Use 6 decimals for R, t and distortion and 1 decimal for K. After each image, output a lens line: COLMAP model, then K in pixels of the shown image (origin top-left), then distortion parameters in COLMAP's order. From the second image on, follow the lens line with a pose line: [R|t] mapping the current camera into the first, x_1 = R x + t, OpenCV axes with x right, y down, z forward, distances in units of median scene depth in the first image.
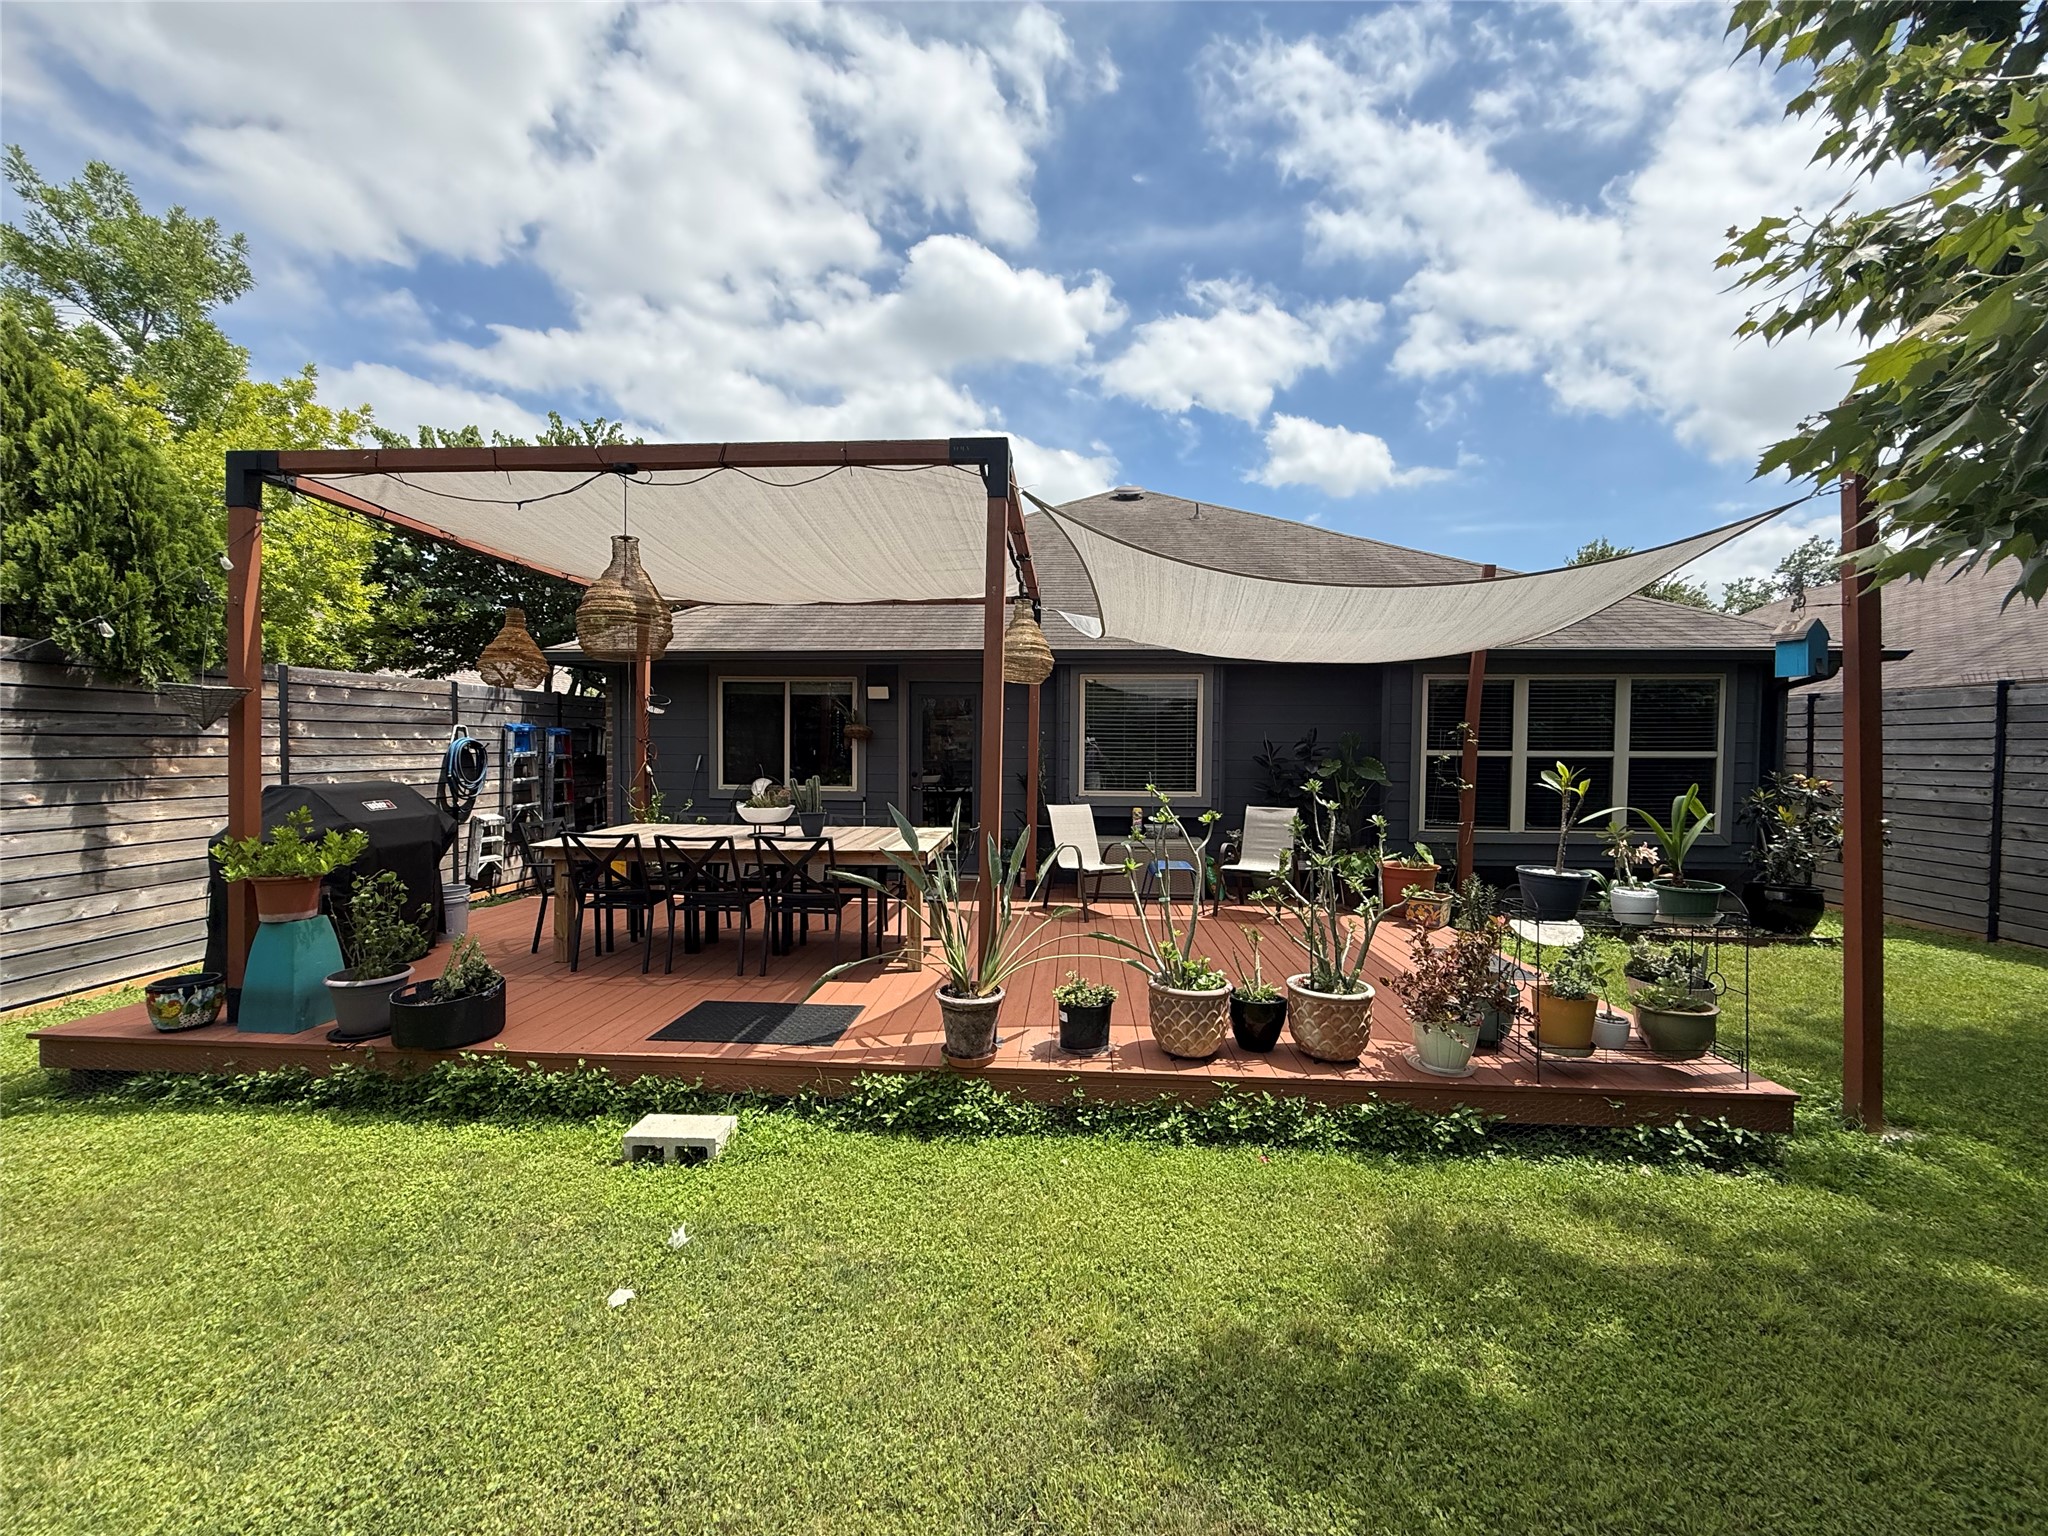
lens RADIAL K [[820.5, 0, 1016.5], [0, 820.5, 765.1], [0, 0, 1]] dist [0.001236, 0.000085]
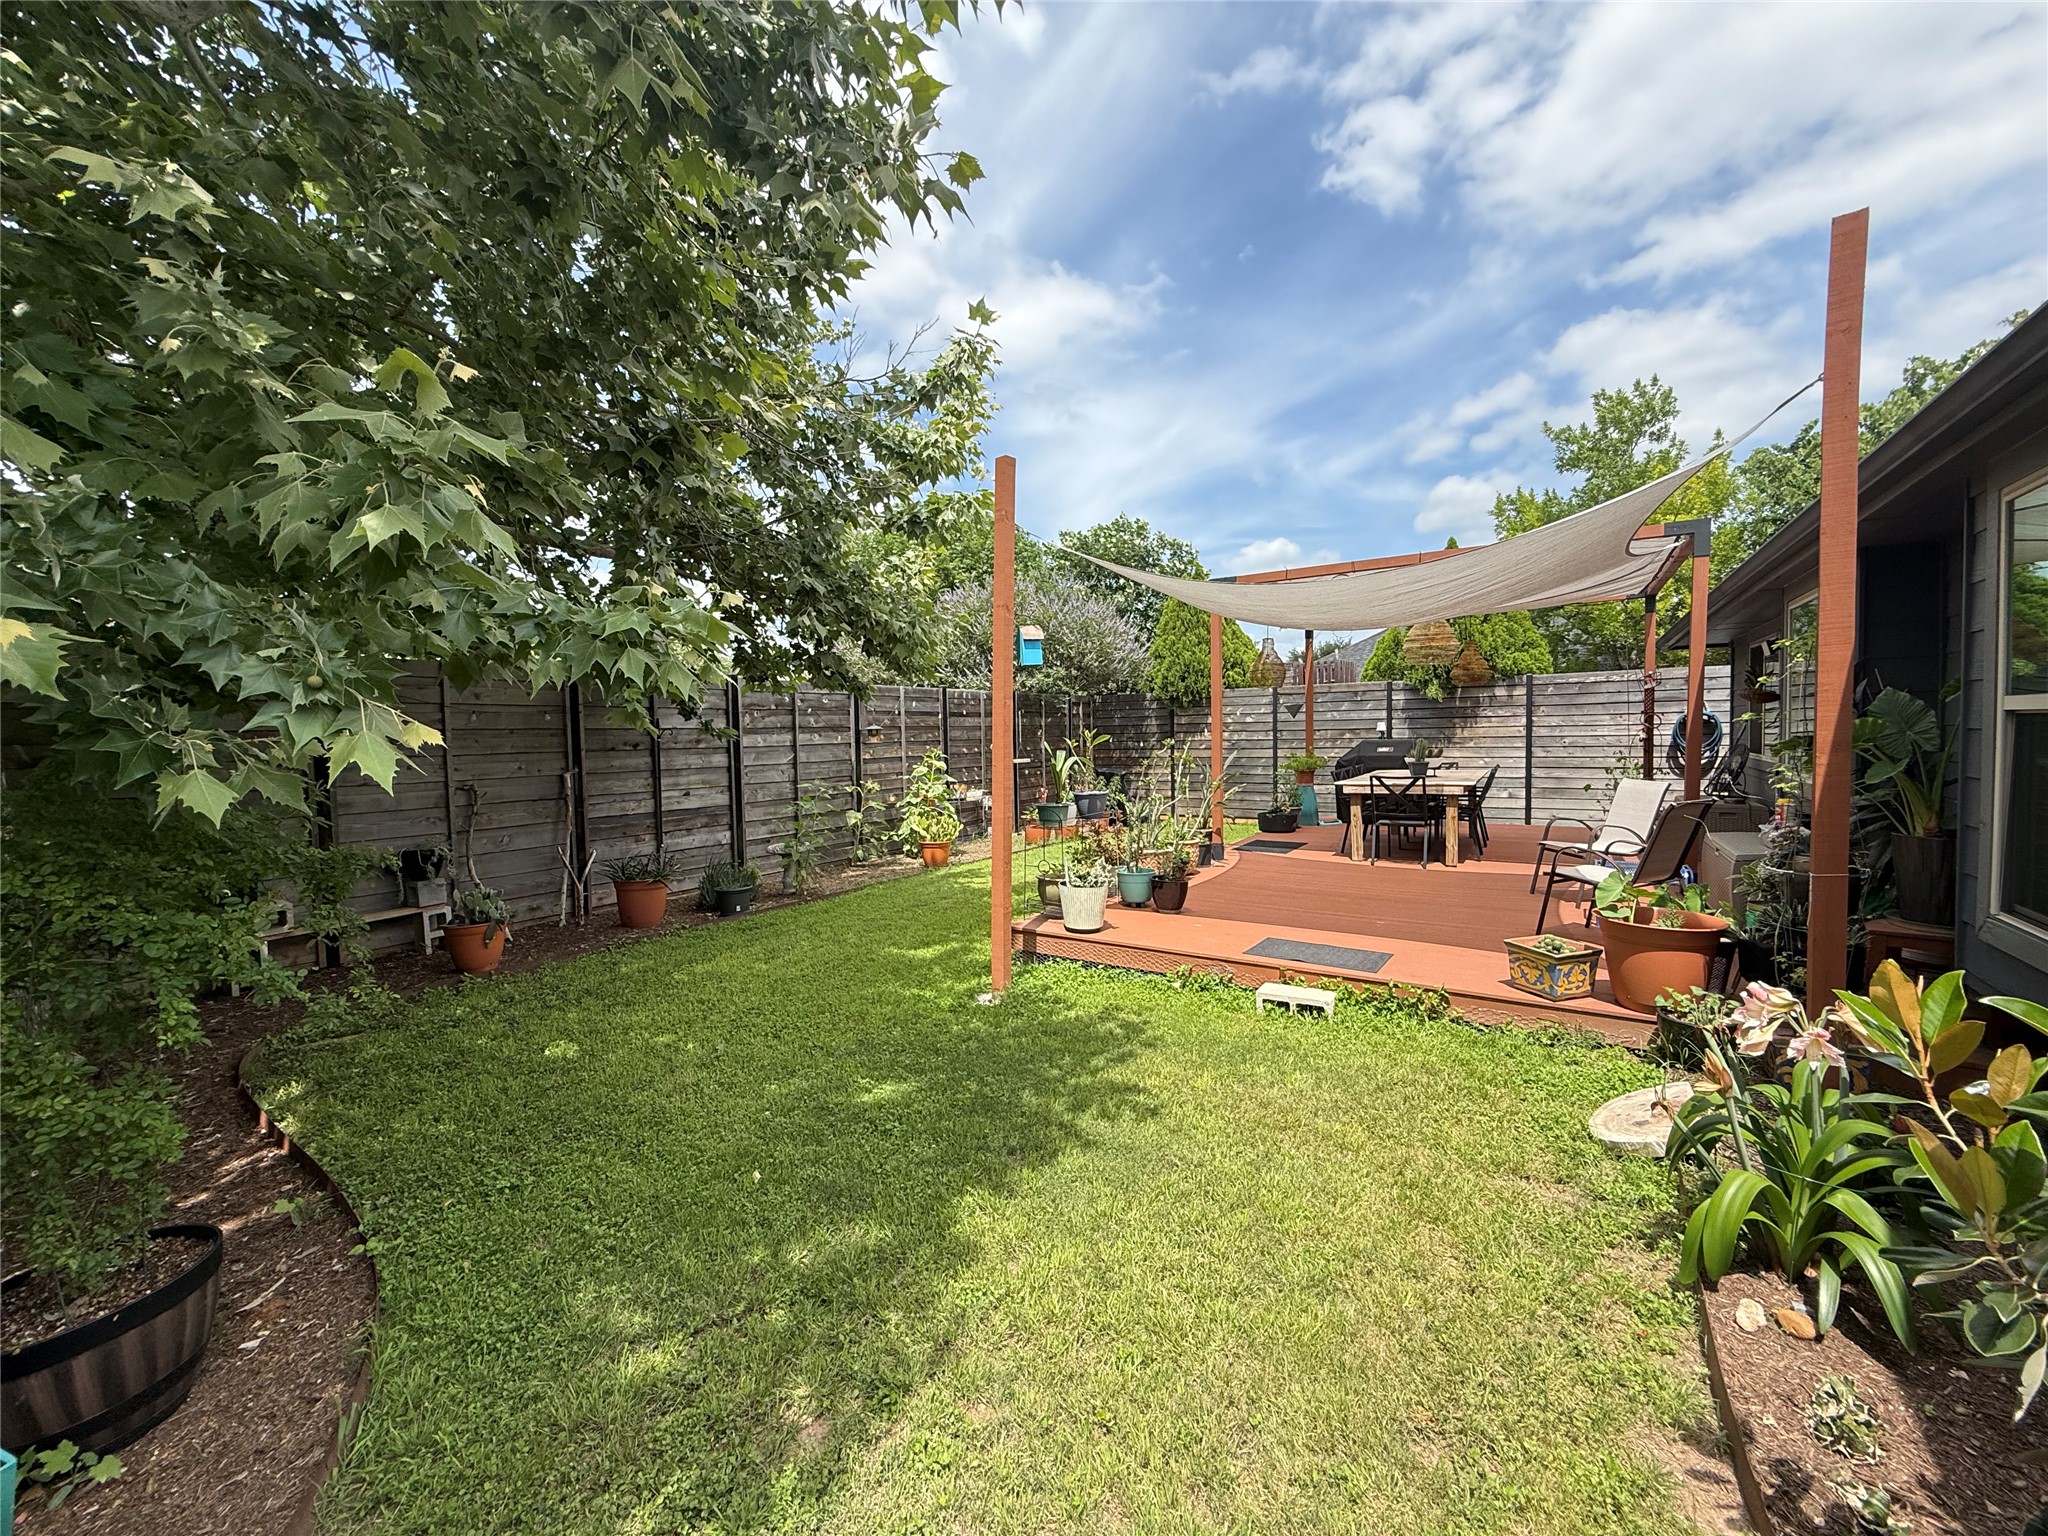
lens RADIAL K [[820.5, 0, 1016.5], [0, 820.5, 765.1], [0, 0, 1]] dist [0.001236, 0.000085]
pose [[-0.486292, 0.036083, -0.873051, 1.382047], [-0.004461, 0.999031, 0.043775, -0.000424], [0.873785, 0.025182, -0.485660, 1.037546]]
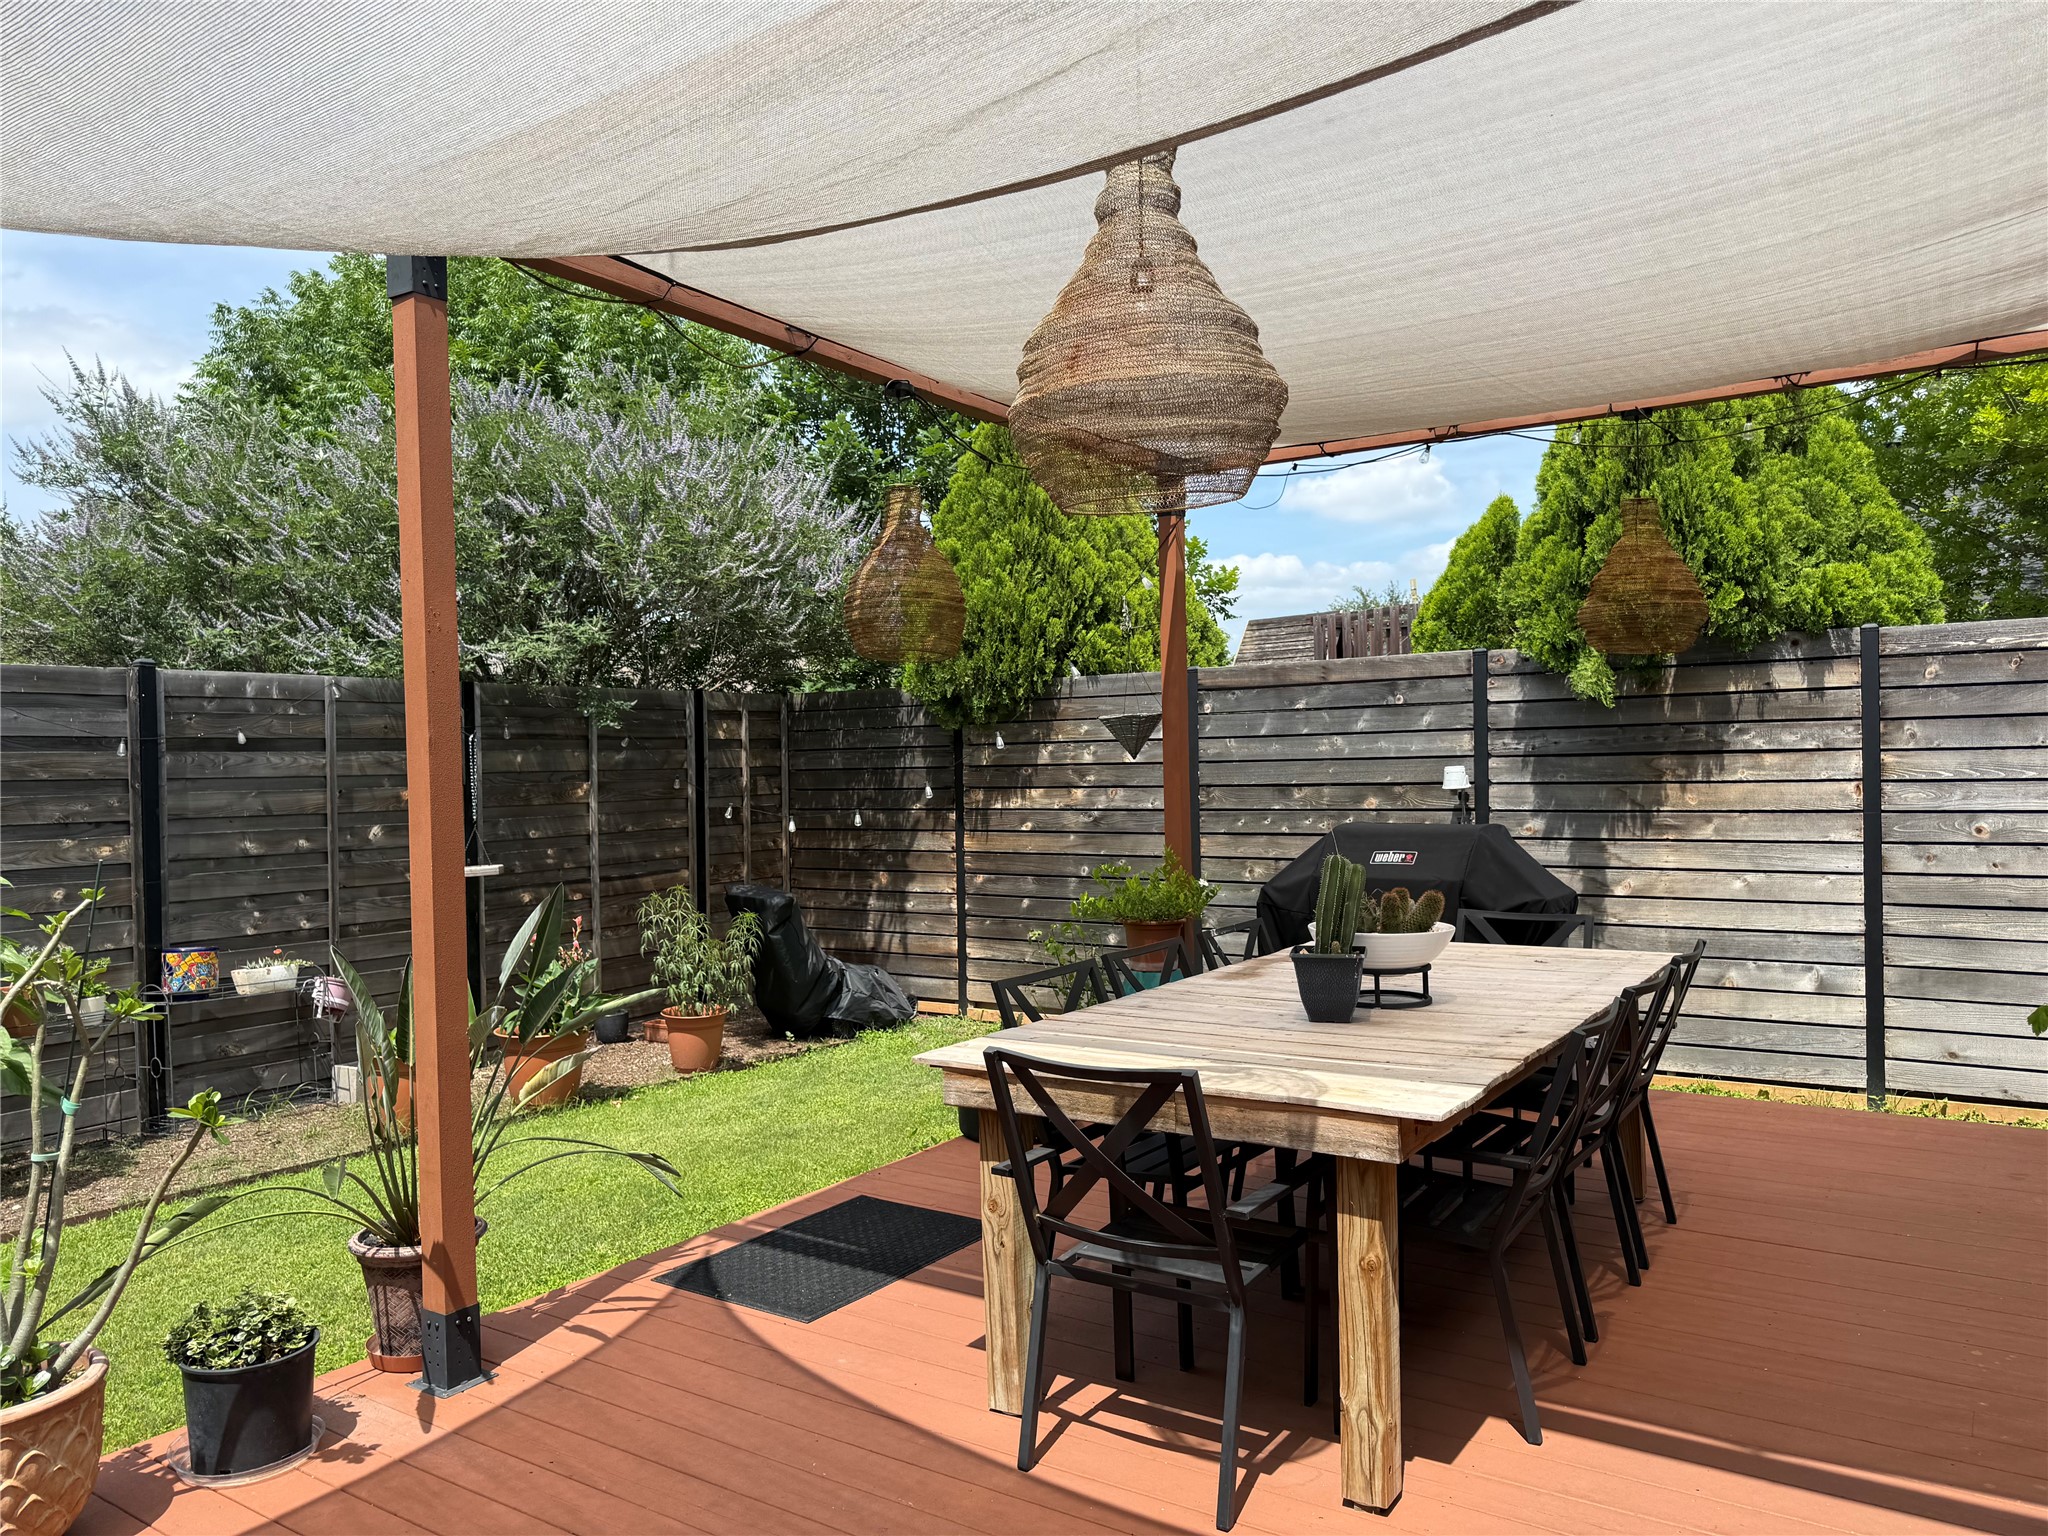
lens RADIAL K [[1431.7, 0, 1024.0], [0, 1431.7, 768.0], [0, 0, 1]] dist [0.083217, -0.111106]
pose [[-0.499176, 0.002397, -0.866497, 0.366109], [-0.004911, 0.999972, 0.005596, -0.026898], [0.866487, 0.007048, -0.499151, 1.150221]]
